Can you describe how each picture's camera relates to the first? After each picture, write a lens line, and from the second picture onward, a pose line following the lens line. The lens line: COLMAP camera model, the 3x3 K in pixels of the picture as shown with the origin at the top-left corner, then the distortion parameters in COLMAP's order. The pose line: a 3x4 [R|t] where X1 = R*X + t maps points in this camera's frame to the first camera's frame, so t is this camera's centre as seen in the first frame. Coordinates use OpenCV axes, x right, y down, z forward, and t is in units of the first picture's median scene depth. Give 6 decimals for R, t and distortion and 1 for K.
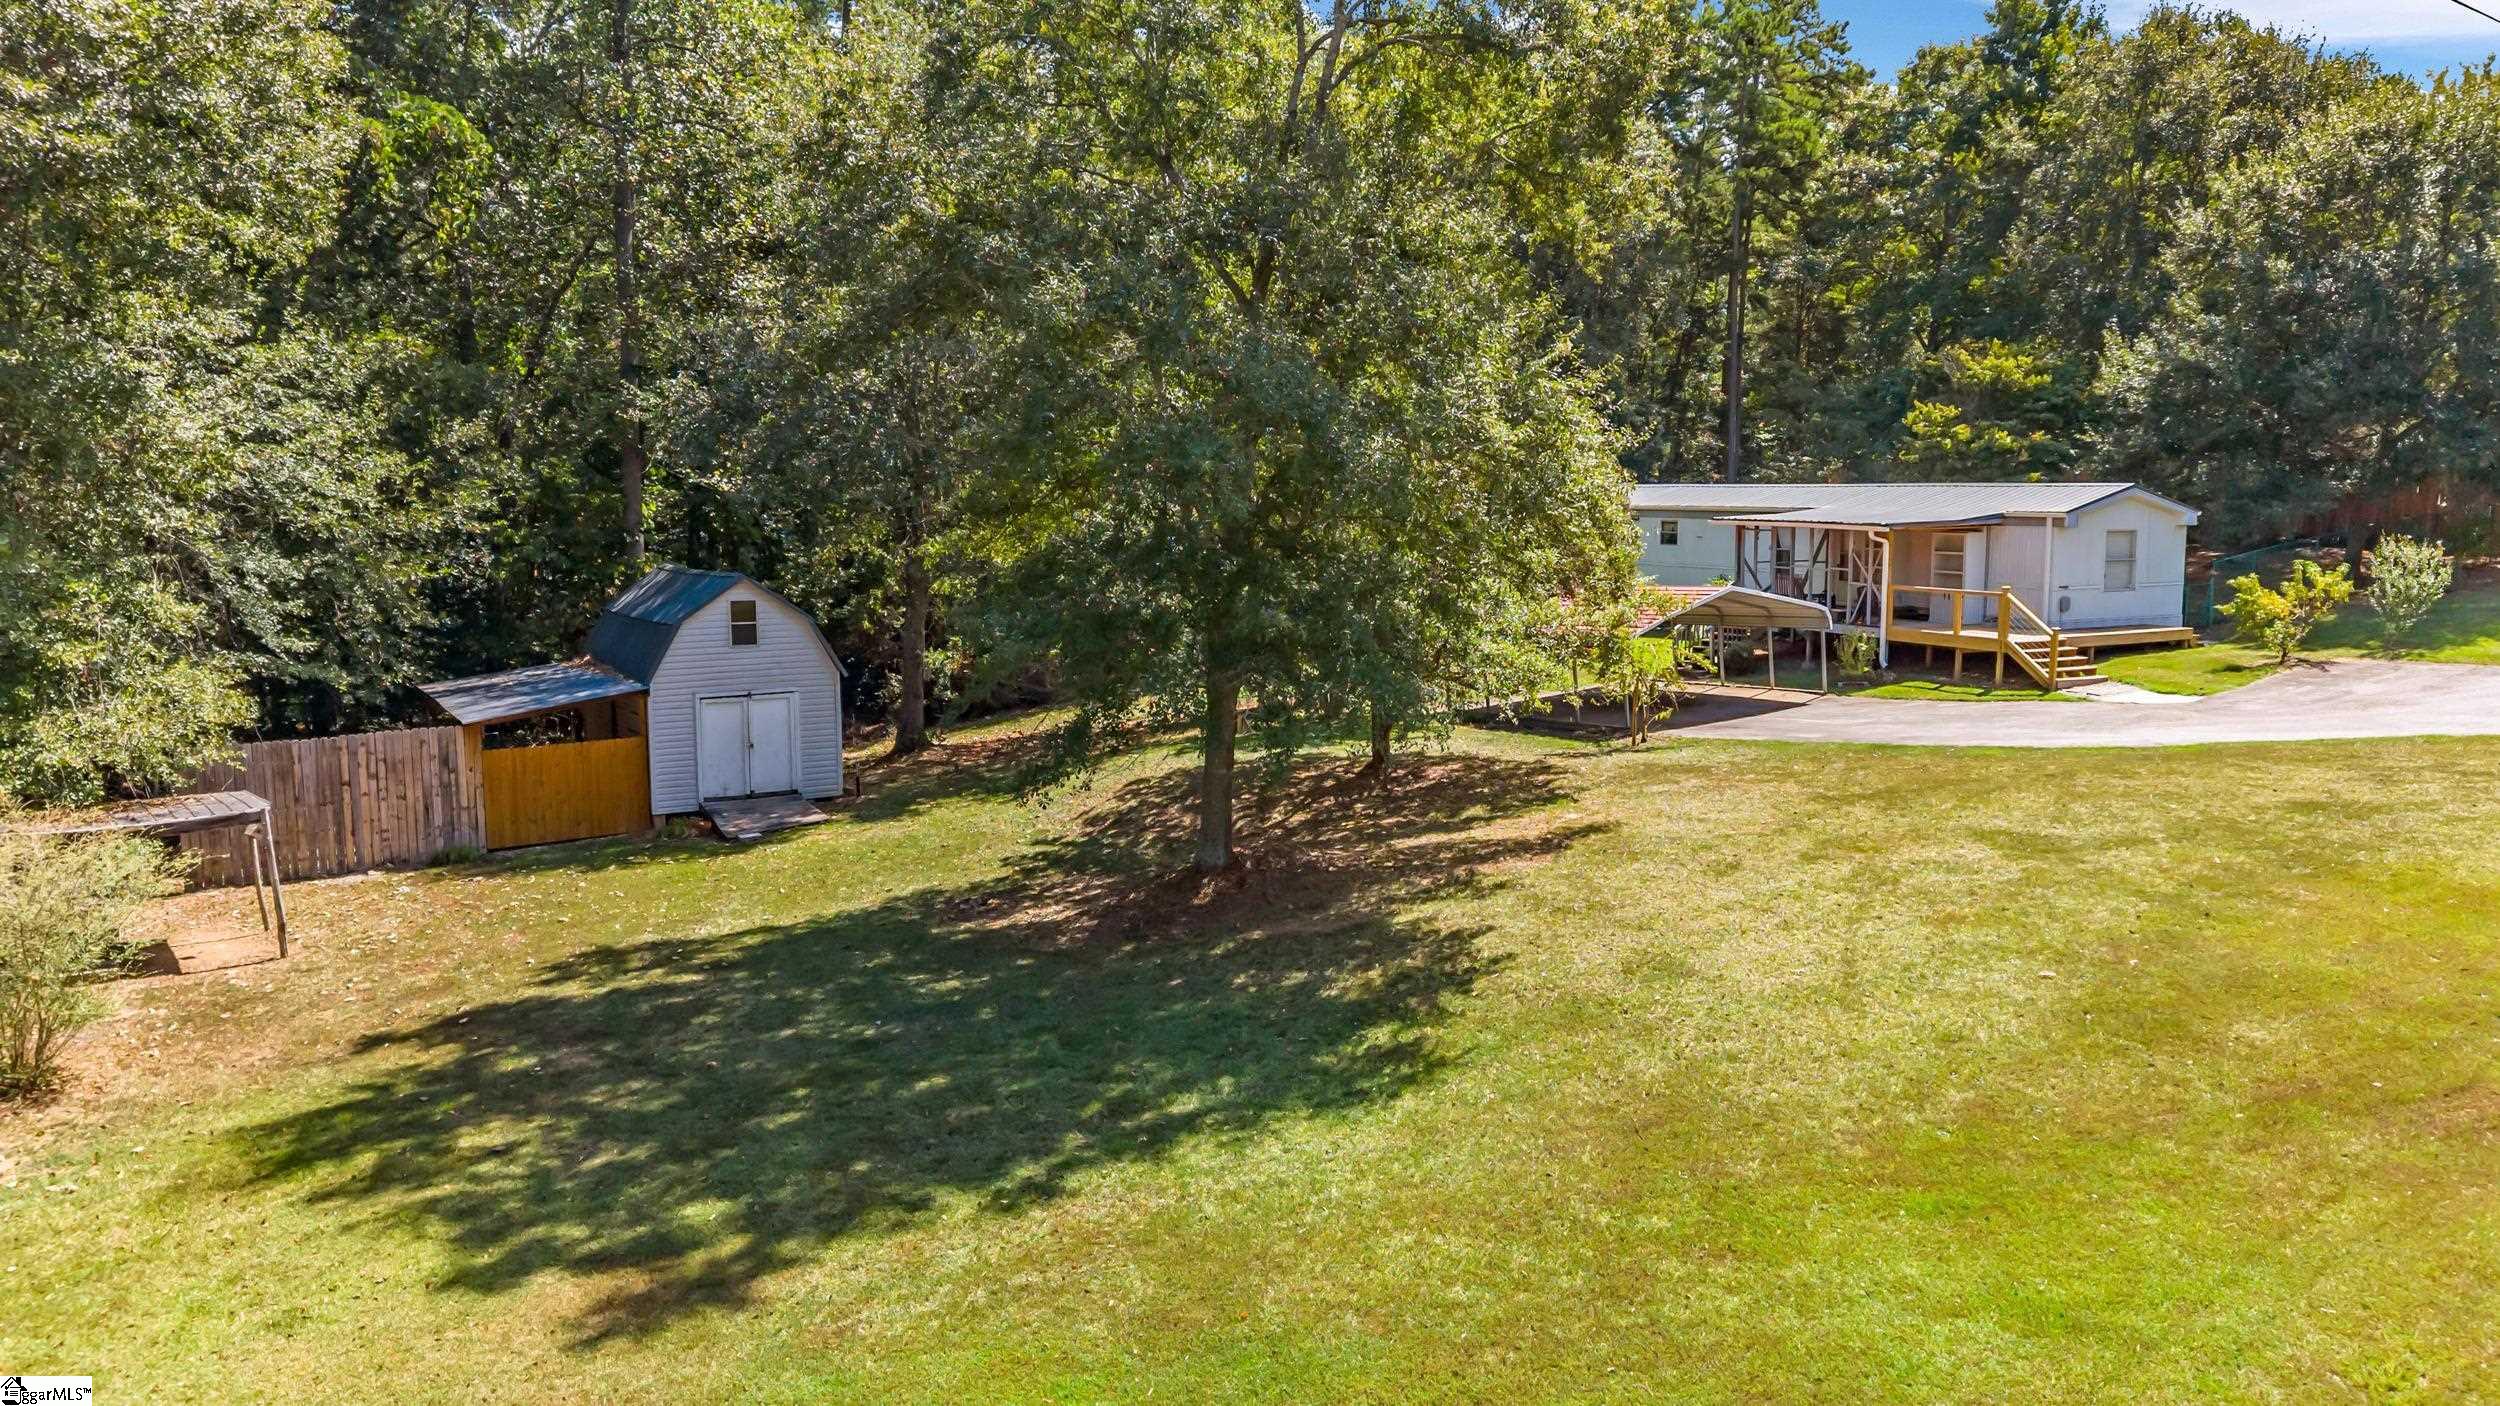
lens RADIAL K [[1760.4, 0, 1250.0], [0, 1760.4, 703.0], [0, 0, 1]] dist [-0.002306, -0.082795]
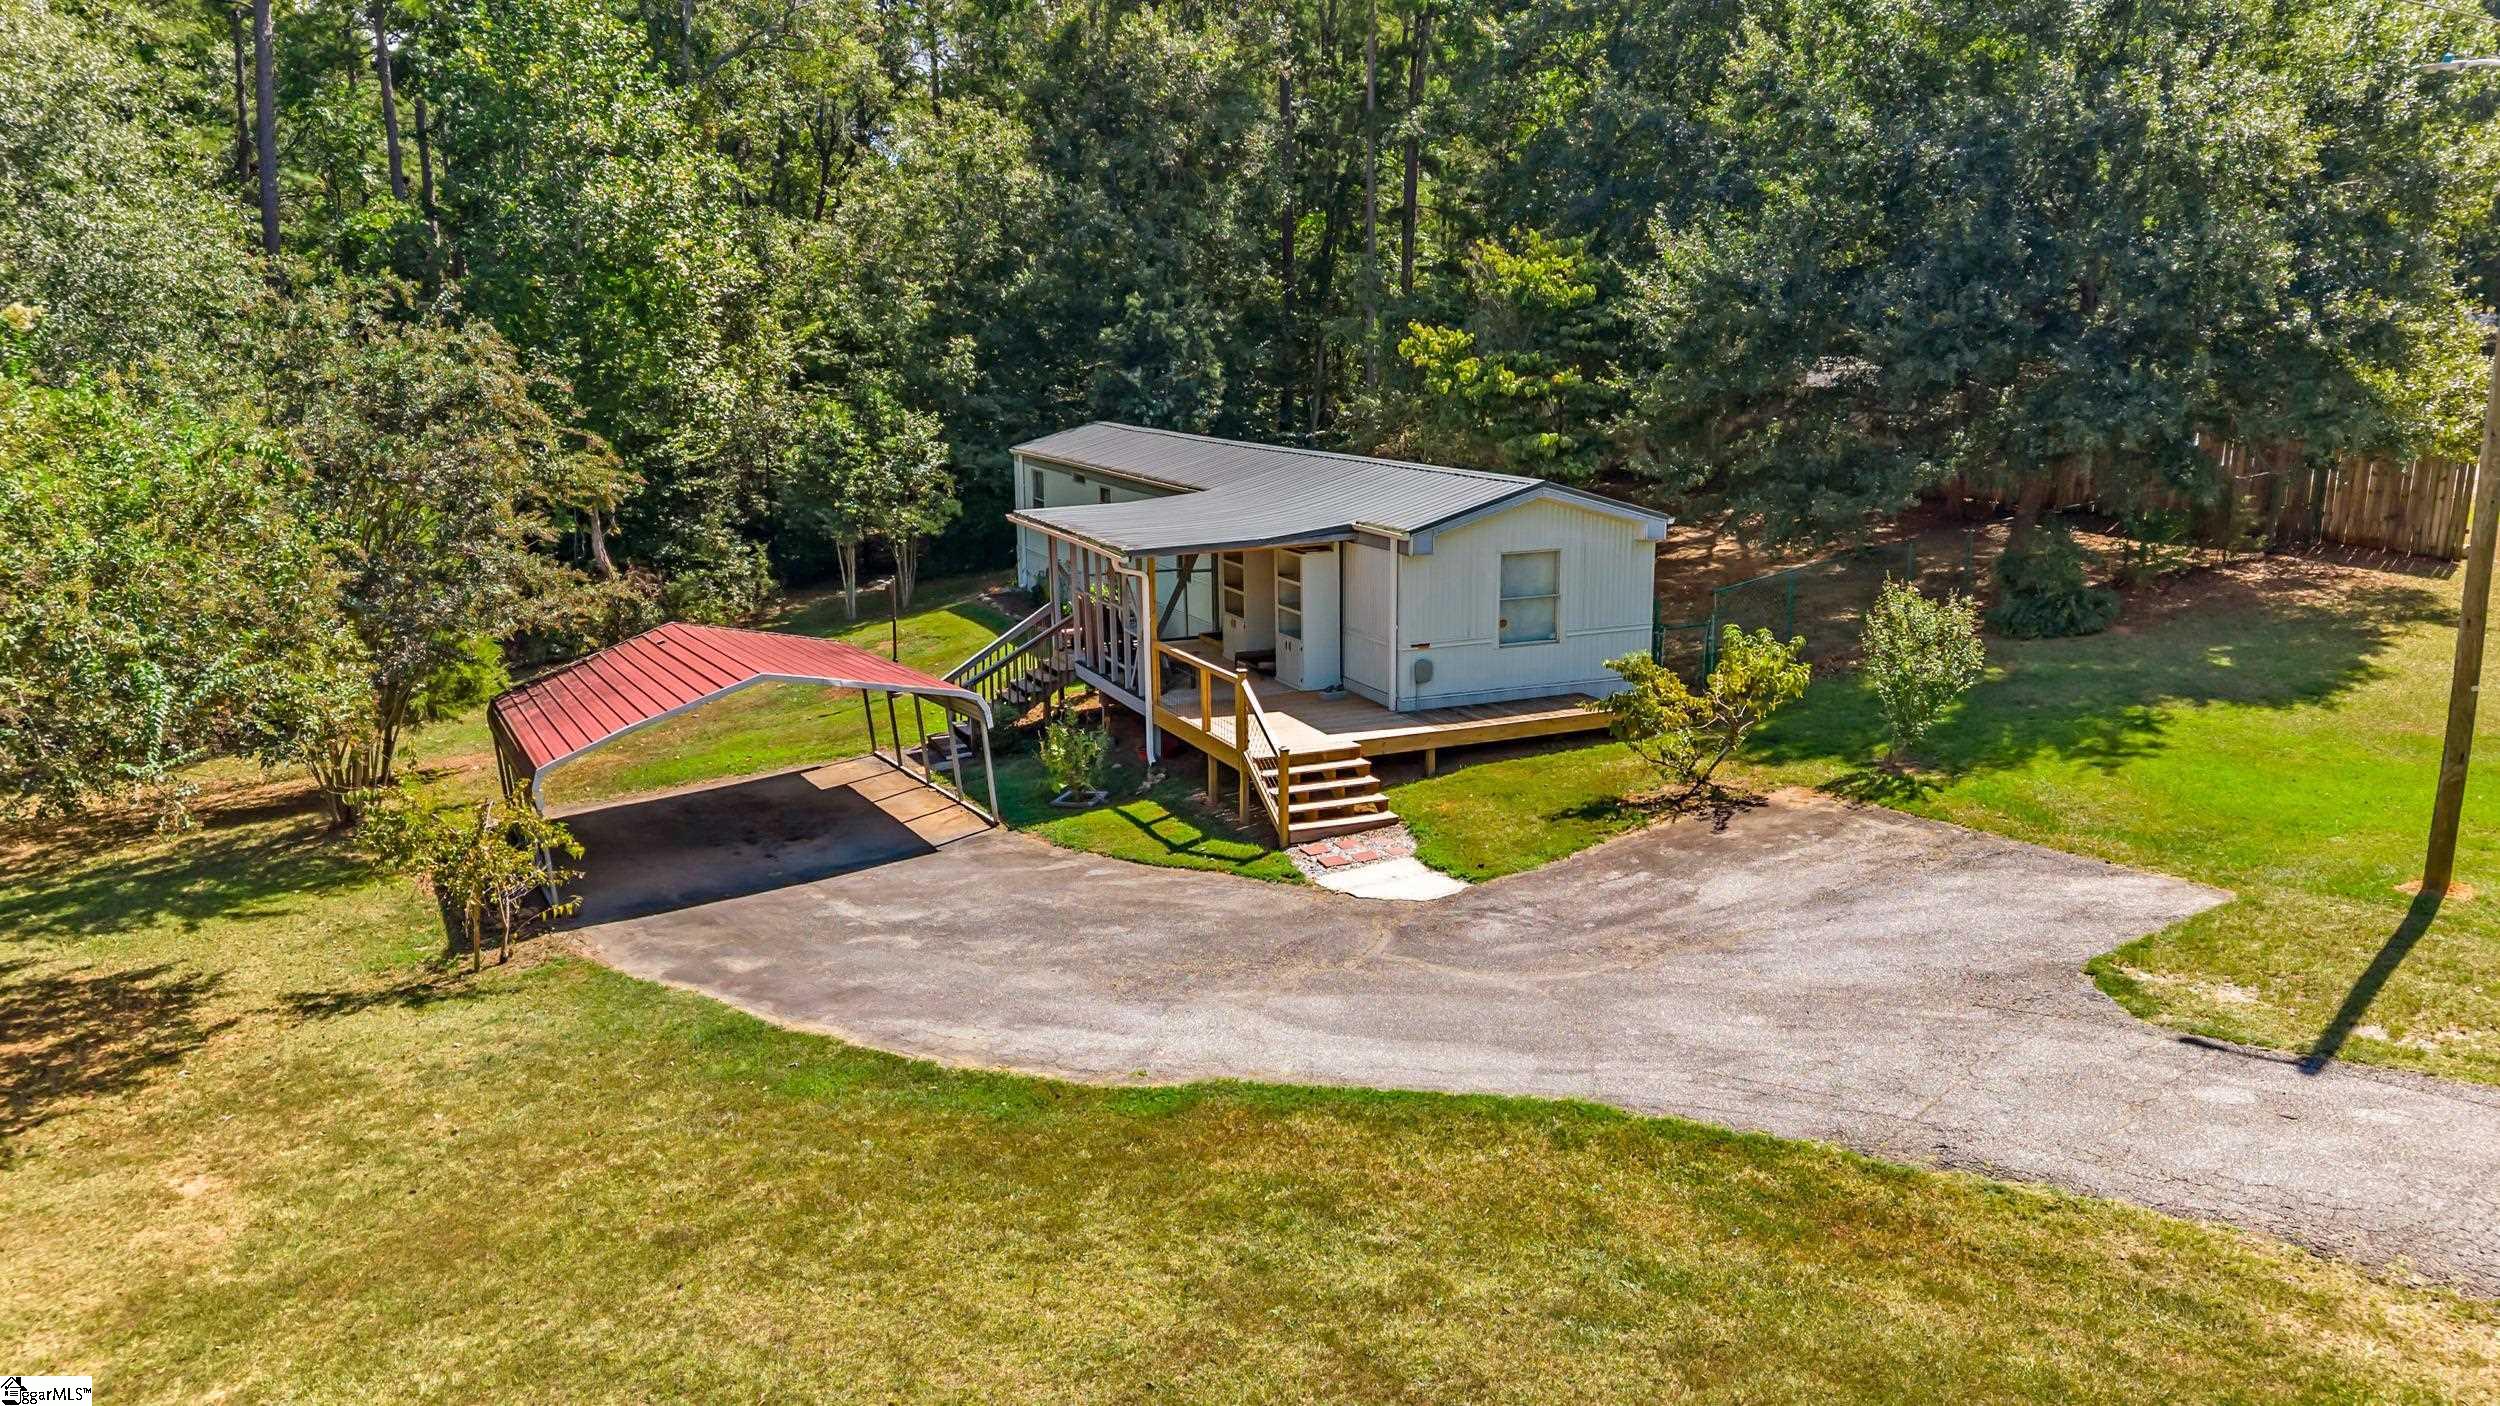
lens RADIAL K [[1753.2, 0, 1290.3], [0, 1753.2, 709.8], [0, 0, 1]] dist [0.102708, -0.331232]
pose [[0.999993, 0.001703, -0.003359, 0.416430], [-0.001409, 0.996331, 0.085577, -0.097229], [0.003493, -0.085571, 0.996326, 0.352958]]
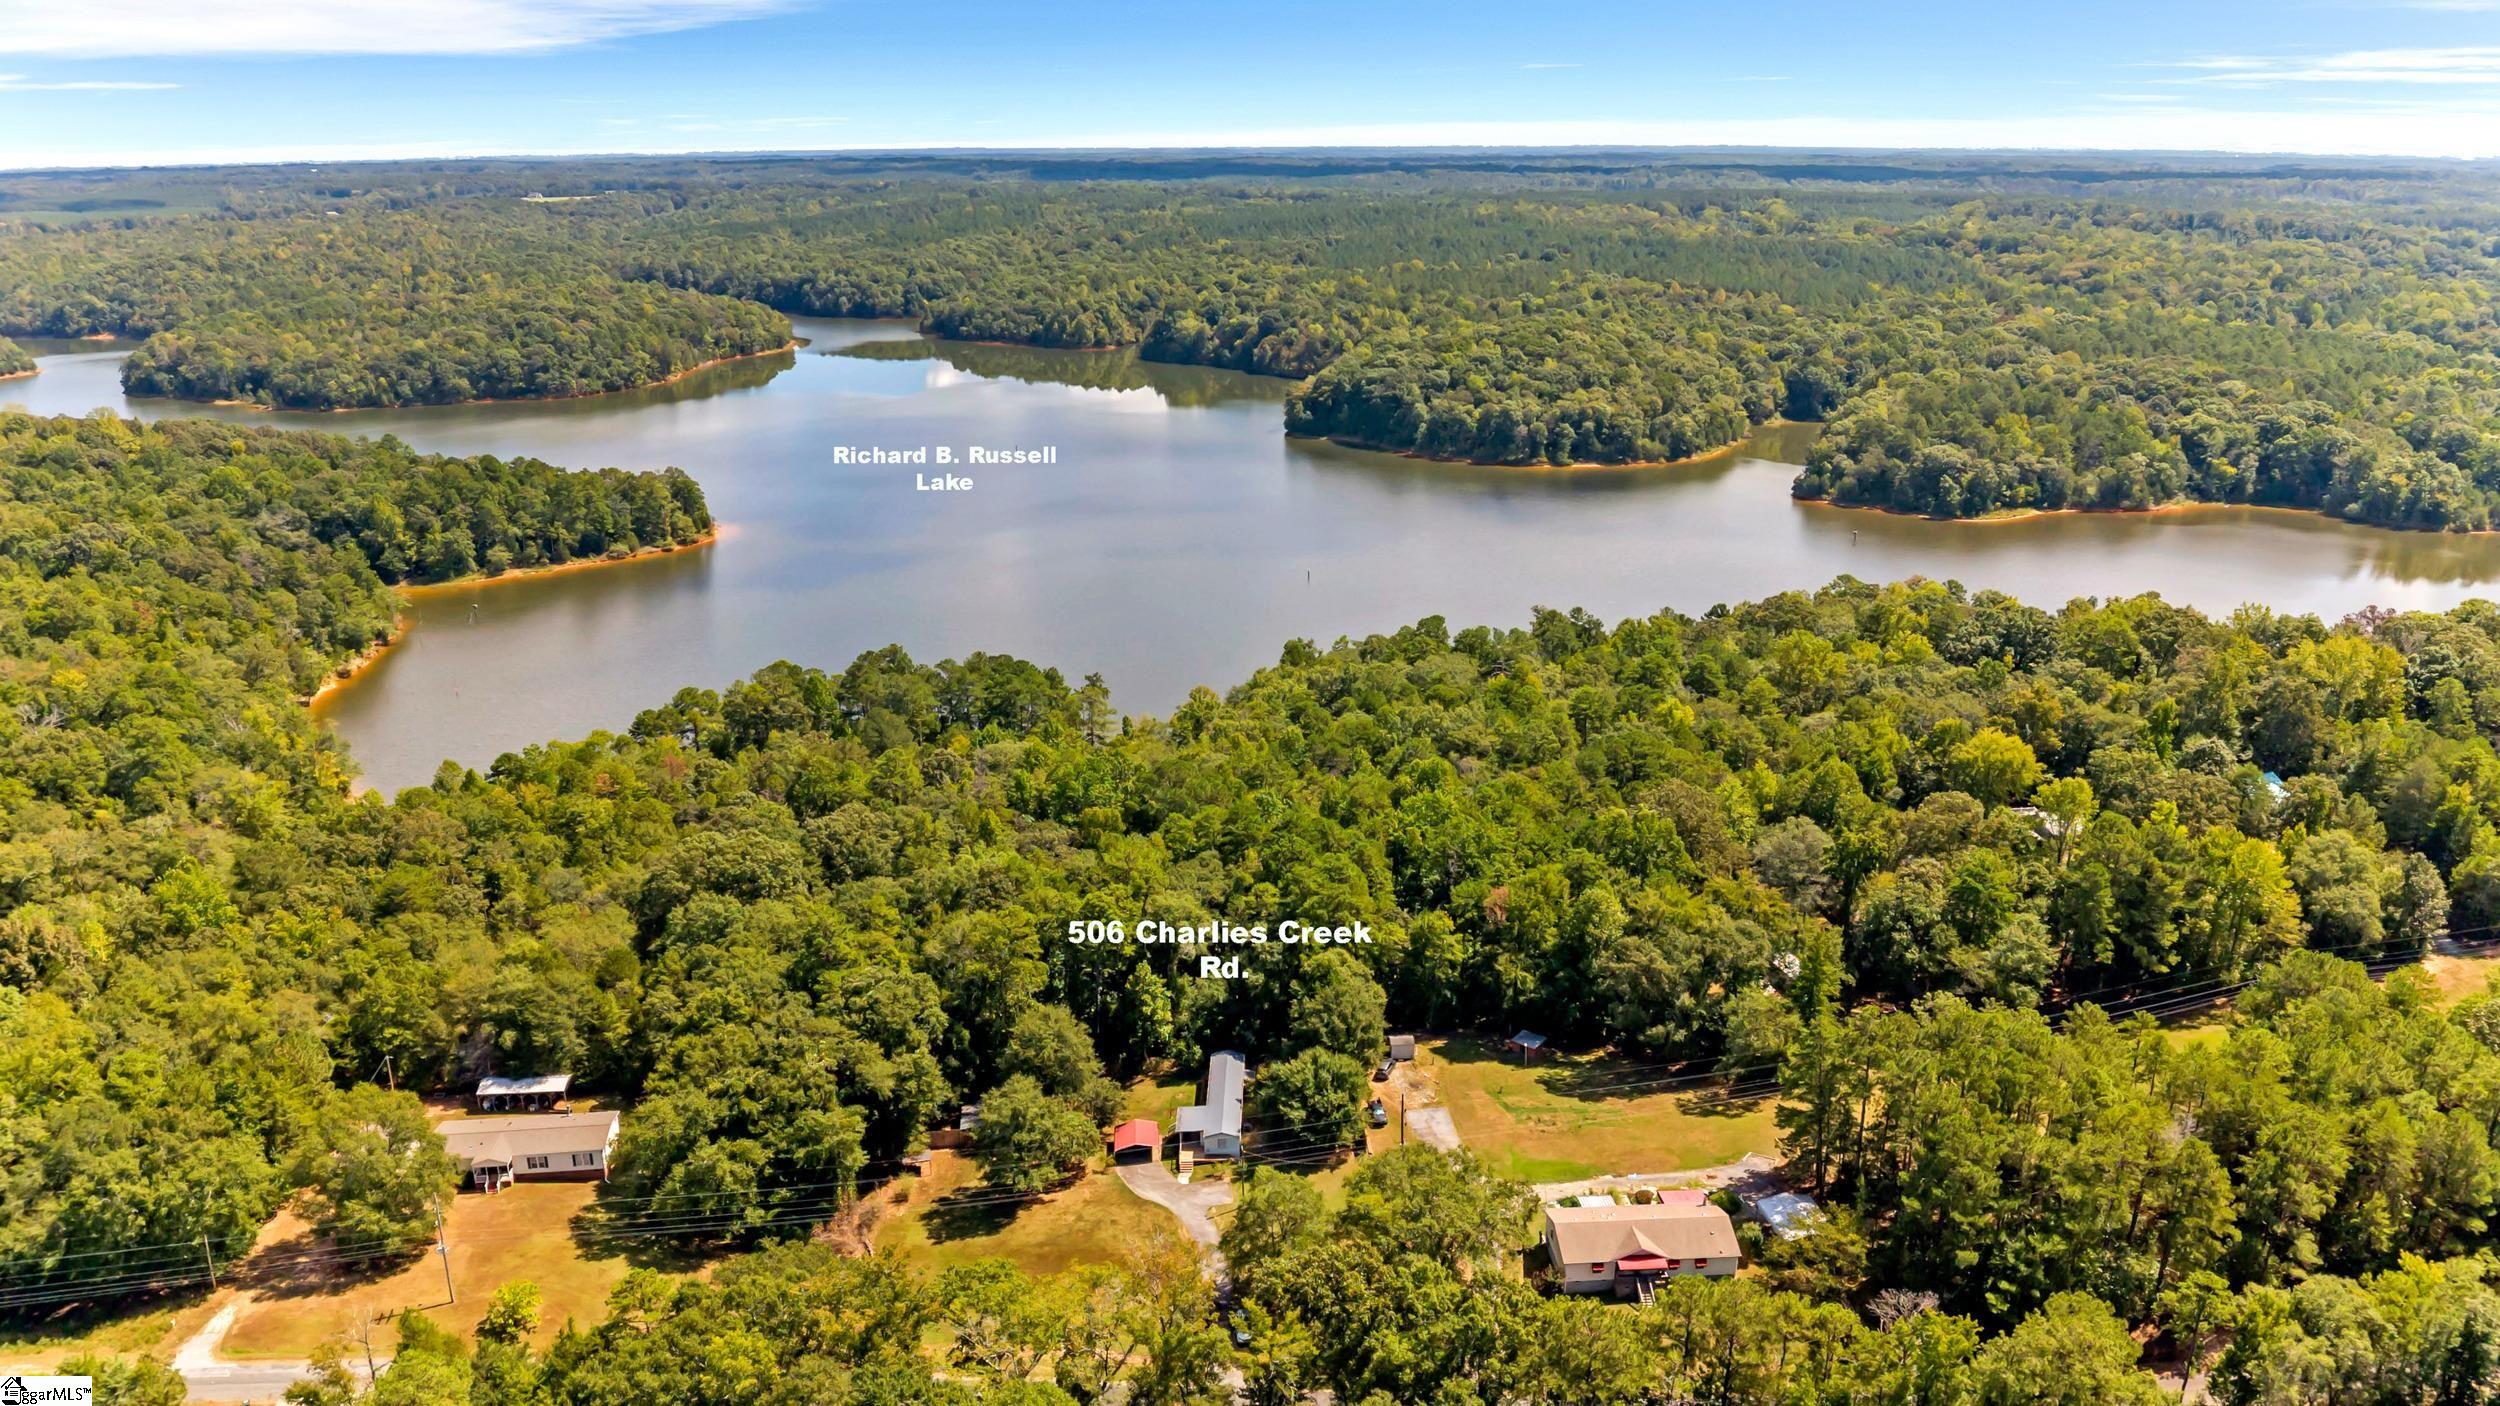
lens RADIAL K [[1753.2, 0, 1290.3], [0, 1753.2, 709.8], [0, 0, 1]] dist [0.102708, -0.331232]
pose [[0.908482, 0.133178, -0.396137, 2.763259], [-0.055842, 0.978050, 0.200746, -2.592001], [0.414177, -0.160253, 0.895978, -3.754965]]
